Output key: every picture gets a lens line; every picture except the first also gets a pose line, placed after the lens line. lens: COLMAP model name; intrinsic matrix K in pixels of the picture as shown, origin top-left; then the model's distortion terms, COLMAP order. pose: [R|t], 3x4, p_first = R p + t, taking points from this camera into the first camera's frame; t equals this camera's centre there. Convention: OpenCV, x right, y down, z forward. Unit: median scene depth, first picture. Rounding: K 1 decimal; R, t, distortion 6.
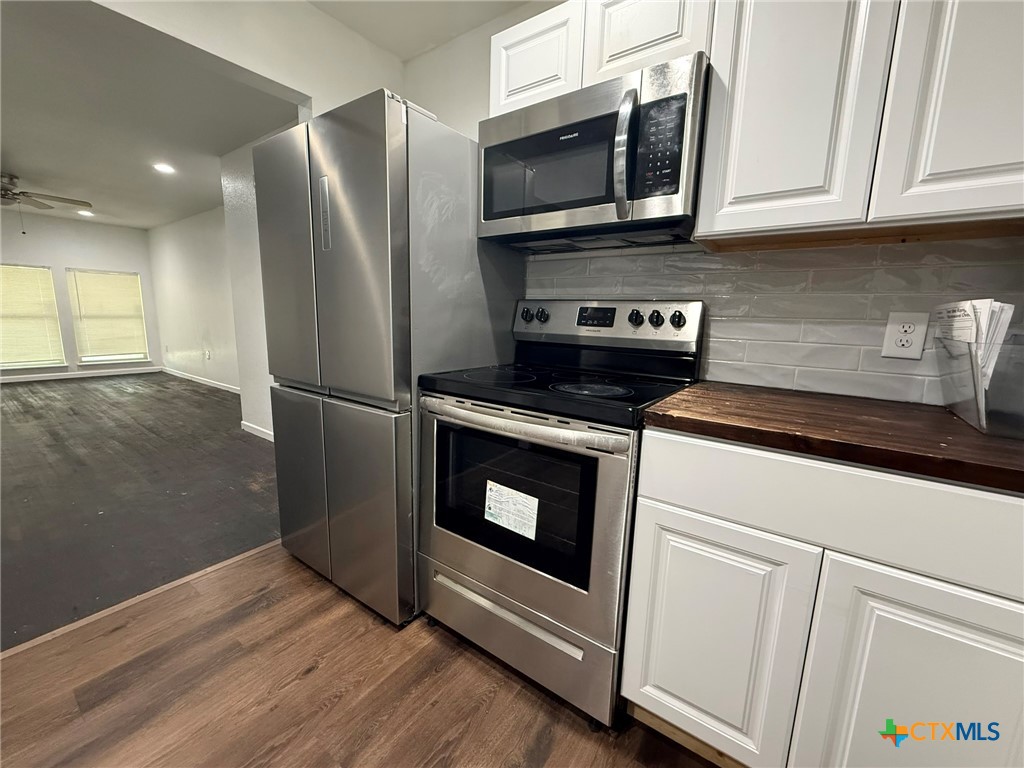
lens RADIAL K [[415.5, 0, 504.4], [0, 415.5, 385.8], [0, 0, 1]] dist [0.012549, -0.000105]
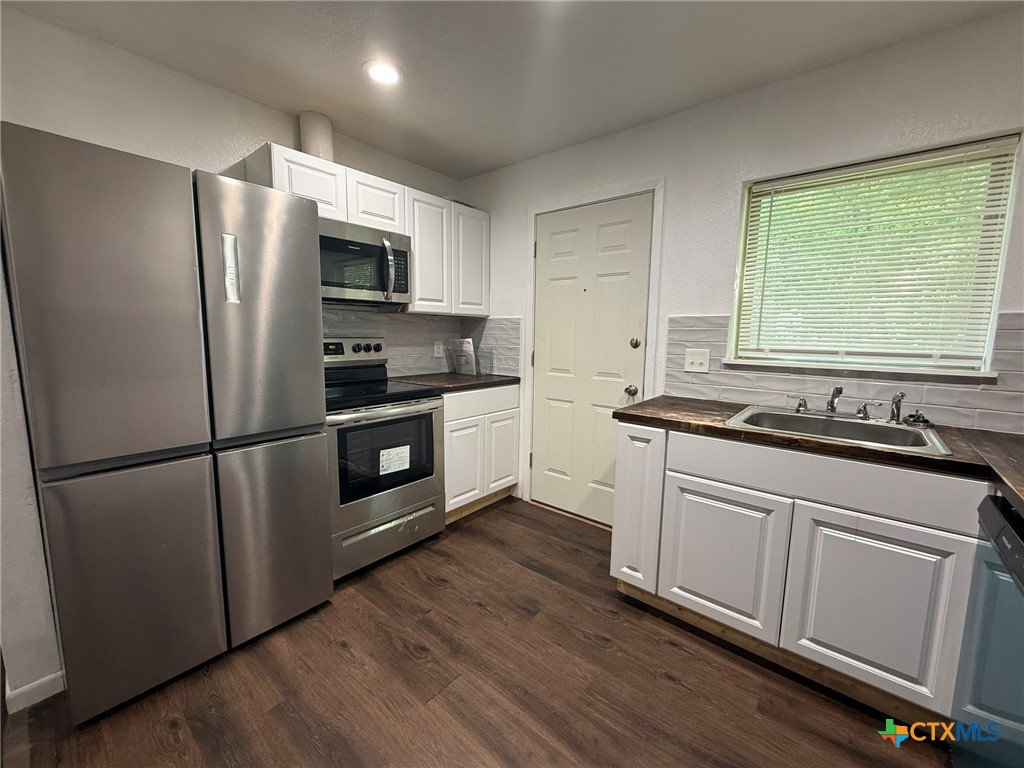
lens RADIAL K [[415.5, 0, 504.4], [0, 415.5, 385.8], [0, 0, 1]] dist [0.012549, -0.000105]
pose [[0.075952, -0.152704, 0.985349, -1.675363], [0.161153, 0.977092, 0.139002, -0.186859], [-0.984003, 0.148234, 0.098821, 0.318052]]
